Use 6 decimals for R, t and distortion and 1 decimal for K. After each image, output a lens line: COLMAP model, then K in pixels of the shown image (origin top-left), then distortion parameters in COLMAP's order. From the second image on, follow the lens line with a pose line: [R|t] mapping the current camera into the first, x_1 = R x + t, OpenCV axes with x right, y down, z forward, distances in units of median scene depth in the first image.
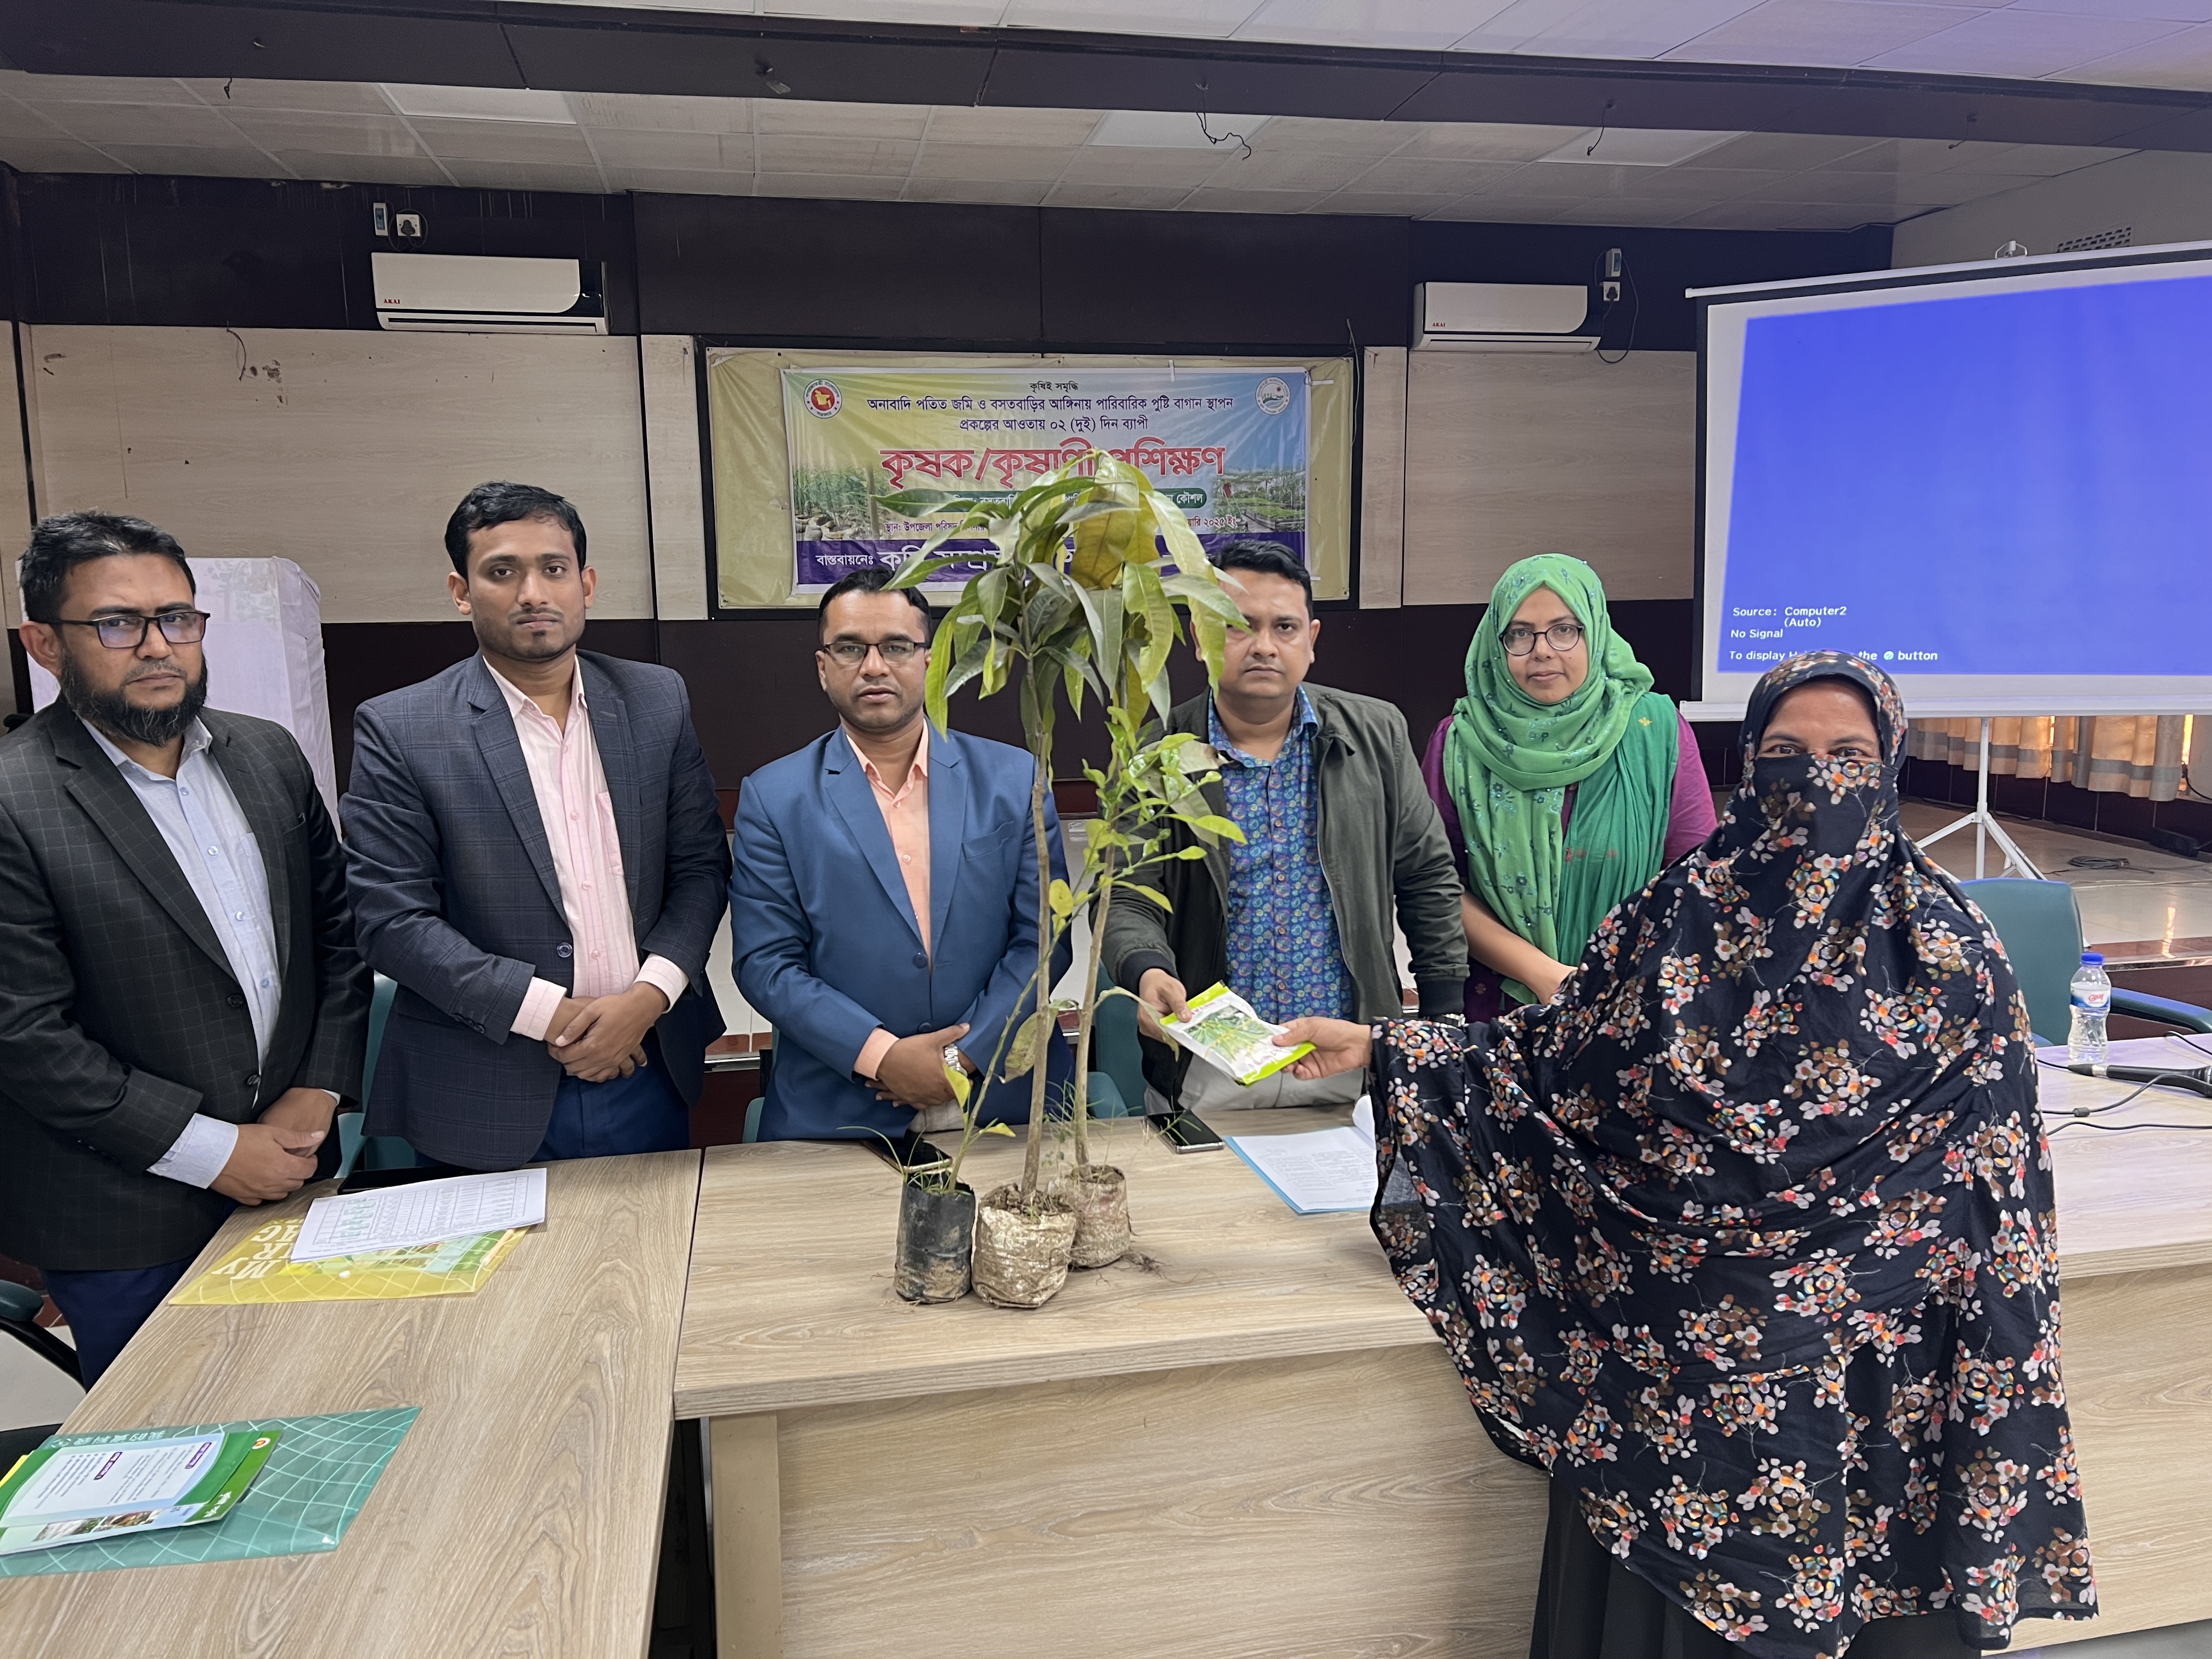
lens RADIAL K [[1642.2, 0, 1114.4], [0, 1642.2, 838.1], [0, 0, 1]] dist [0.059814, -0.056067]
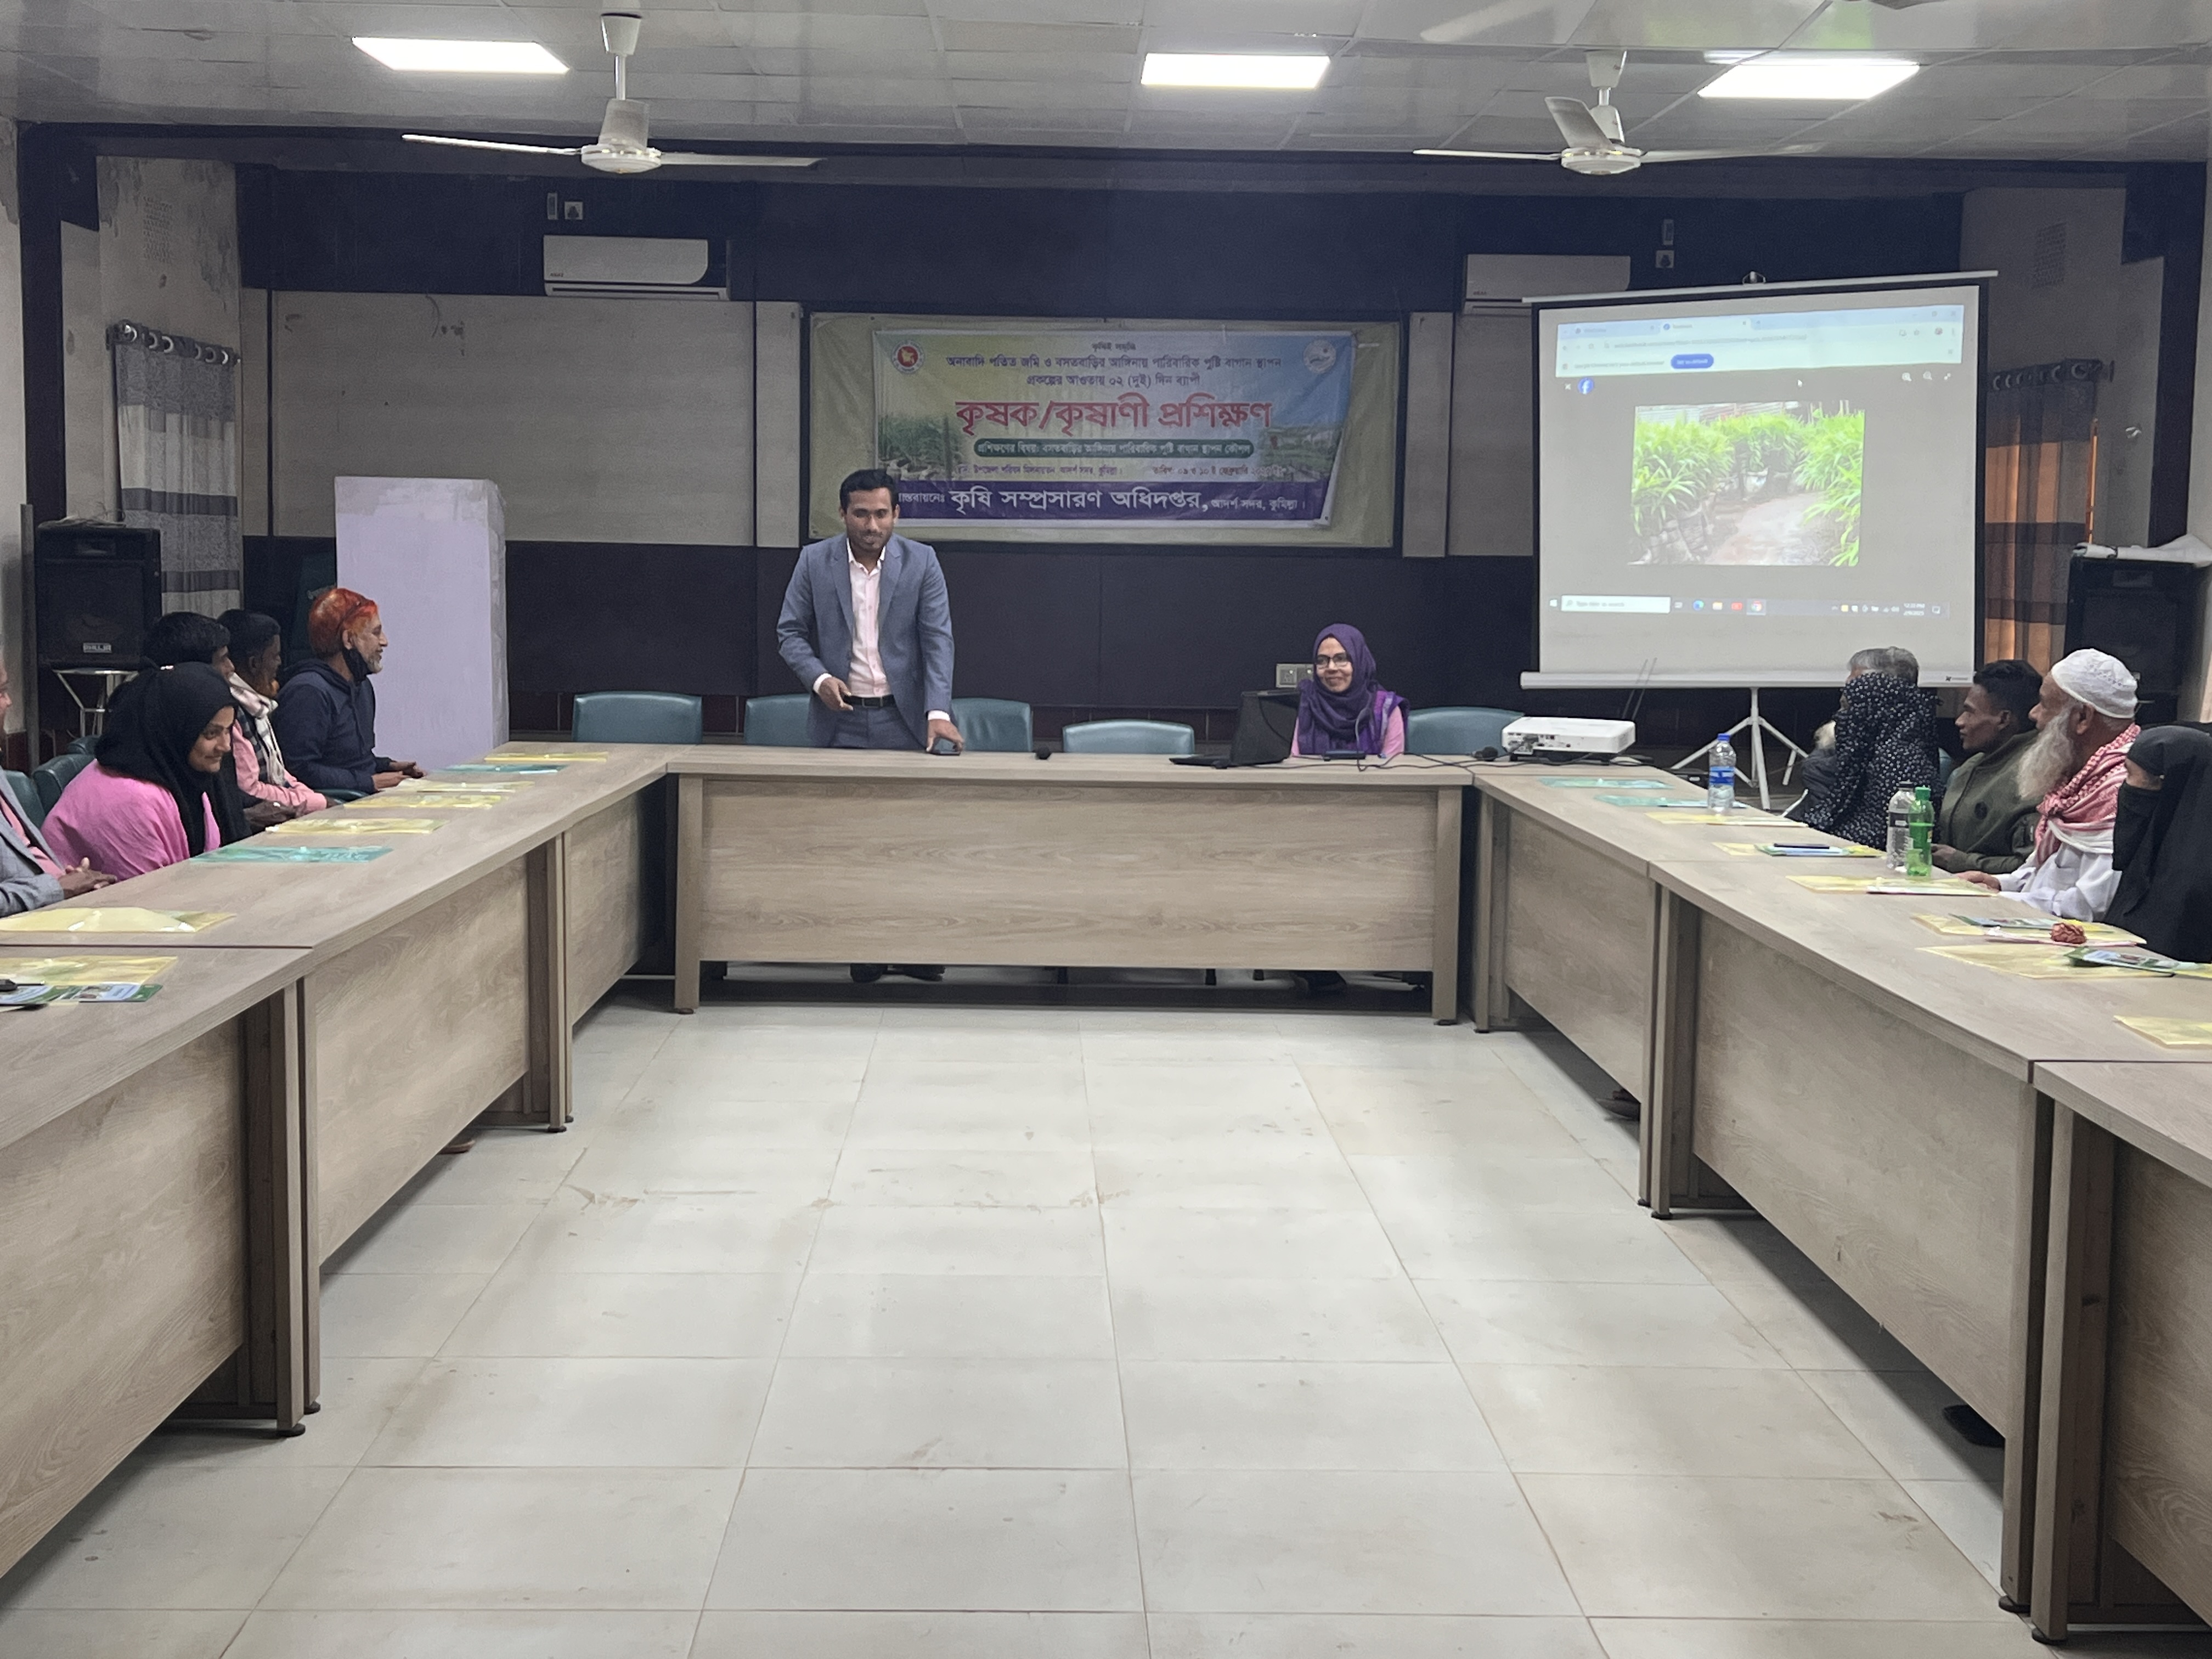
lens RADIAL K [[2932.1, 0, 1106.0], [0, 2932.1, 829.5], [0, 0, 1]] dist [0.163091, -0.299789]
pose [[0.981423, 0.044384, -0.186649, 0.373681], [-0.056711, 0.996511, -0.061230, 0.186059], [0.183281, 0.070678, 0.980517, -1.001342]]
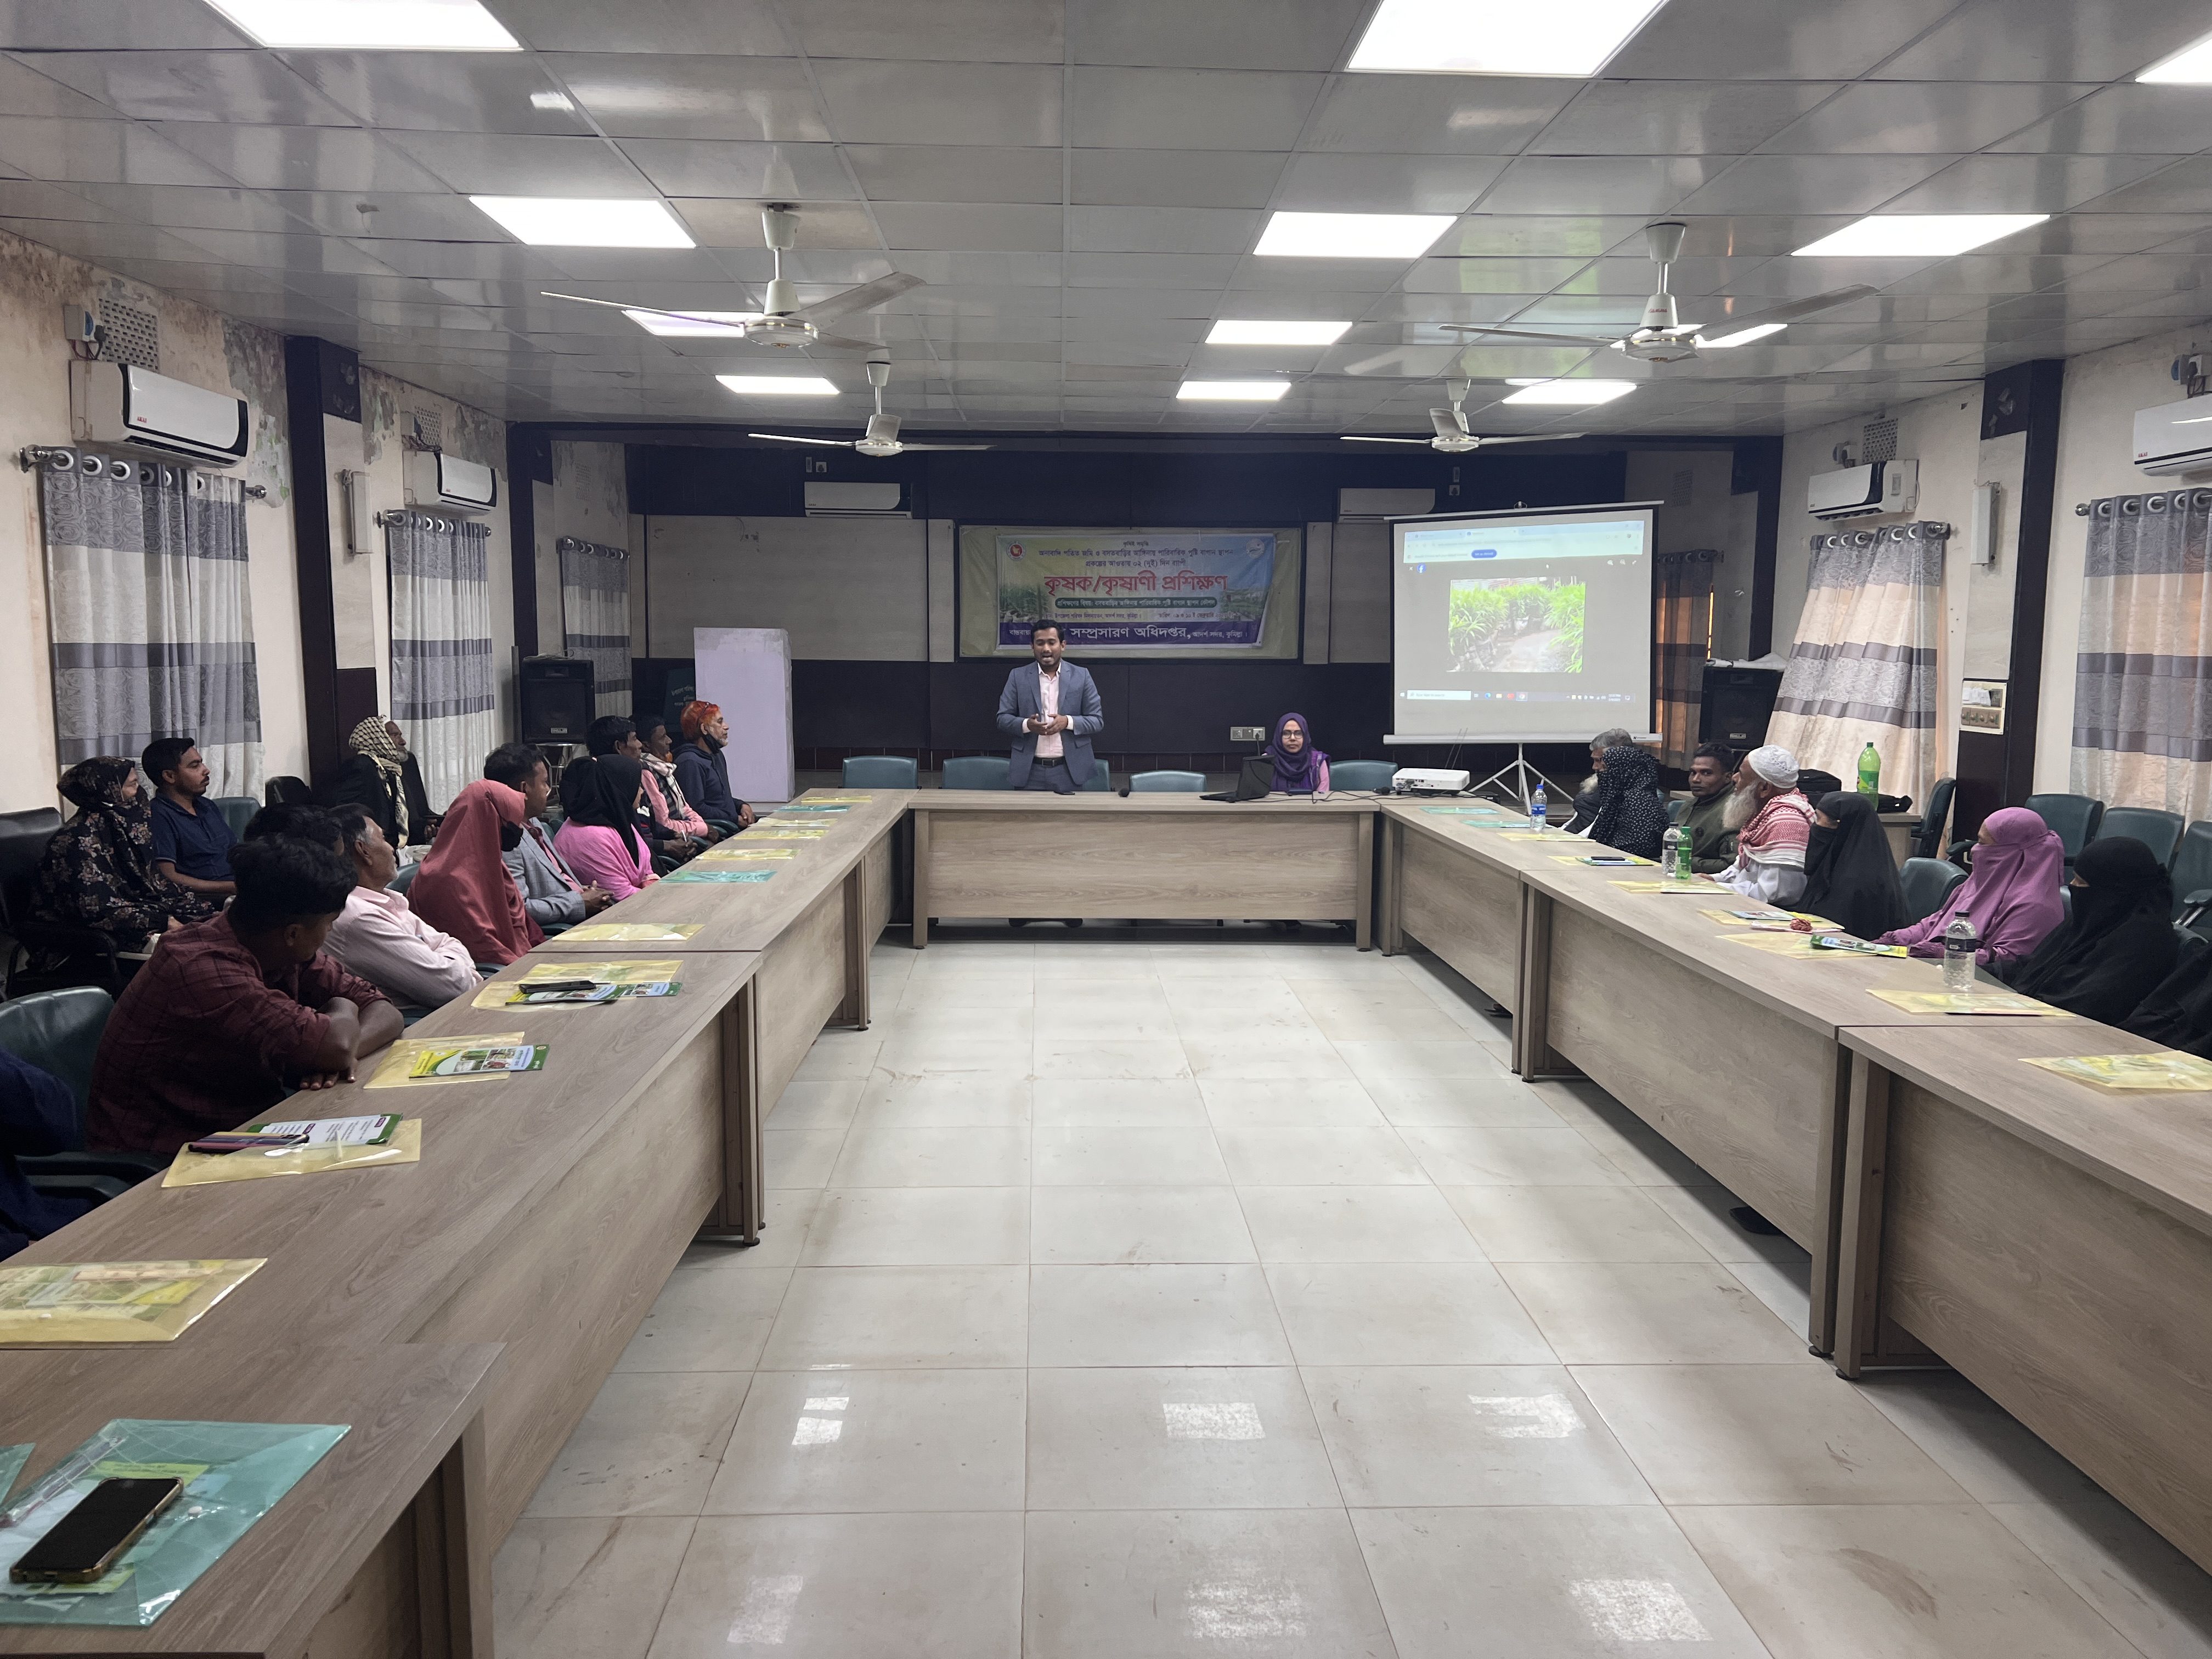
lens RADIAL K [[1662.1, 0, 1106.0], [0, 1662.1, 829.5], [0, 0, 1]] dist [0.118162, -0.145645]
pose [[0.984080, 0.038205, -0.173571, 0.302895], [-0.046537, 0.997939, -0.044188, 0.155992], [0.171525, 0.051562, 0.983829, -0.968716]]
